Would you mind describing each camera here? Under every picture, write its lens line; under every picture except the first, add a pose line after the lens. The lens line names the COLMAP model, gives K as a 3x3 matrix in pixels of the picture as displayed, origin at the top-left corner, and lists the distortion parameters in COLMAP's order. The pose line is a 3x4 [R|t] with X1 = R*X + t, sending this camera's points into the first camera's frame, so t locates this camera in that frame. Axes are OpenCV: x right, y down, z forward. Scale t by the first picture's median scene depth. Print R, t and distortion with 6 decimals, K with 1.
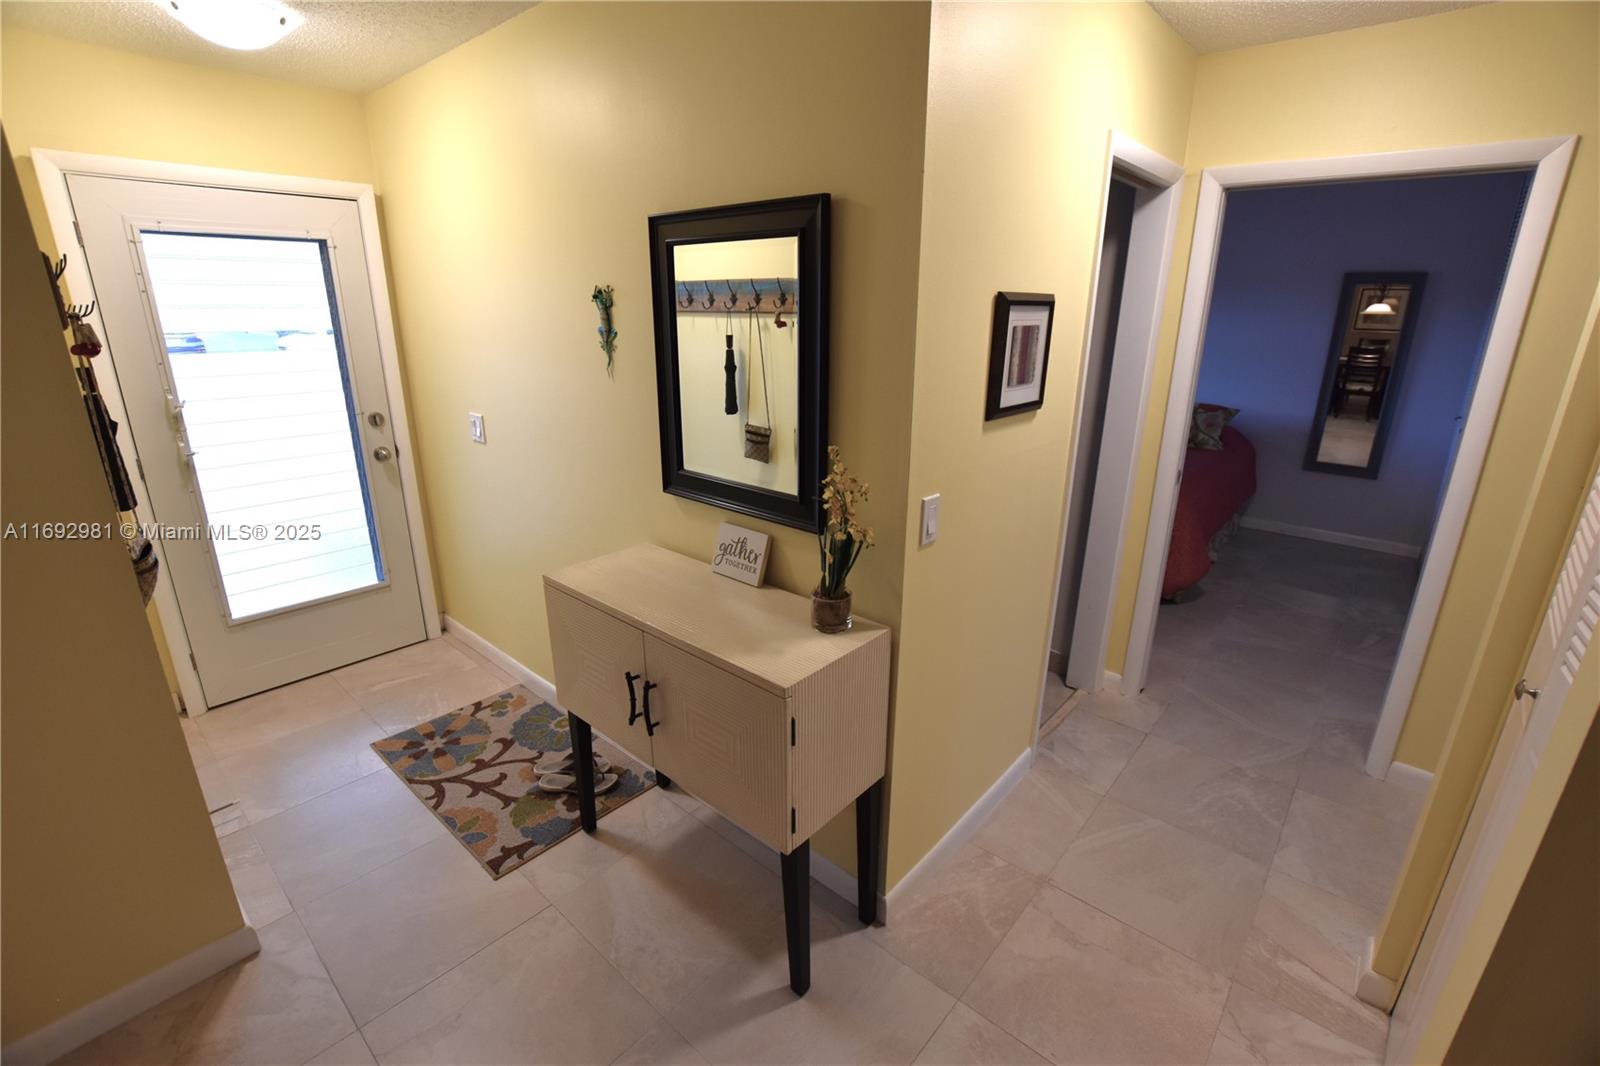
lens RADIAL K [[707.5, 0, 804.8], [0, 707.5, 531.5], [0, 0, 1]] dist [-0.028164, 0.002233]
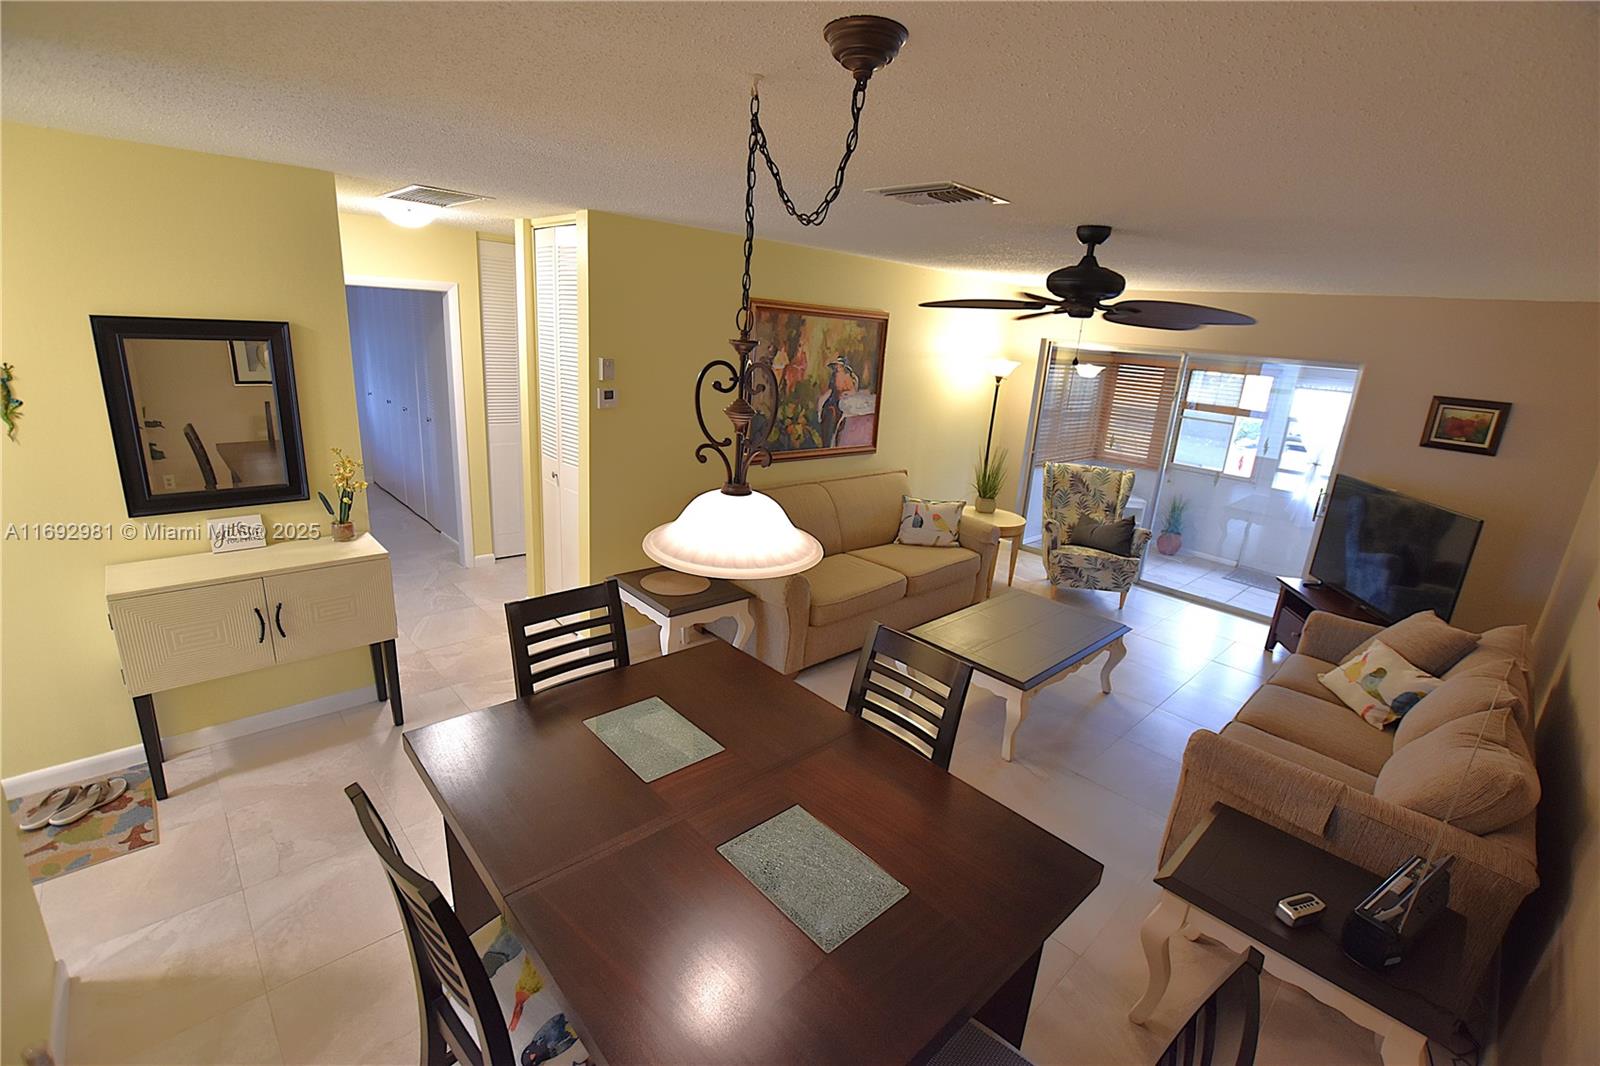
lens RADIAL K [[707.5, 0, 795.5], [0, 707.5, 533.0], [0, 0, 1]] dist [-0.028164, 0.002233]
pose [[0.100094, -0.279799, 0.954826, -1.293467], [0.243225, 0.937412, 0.249199, -0.047400], [-0.964791, 0.207294, 0.161884, -0.391755]]
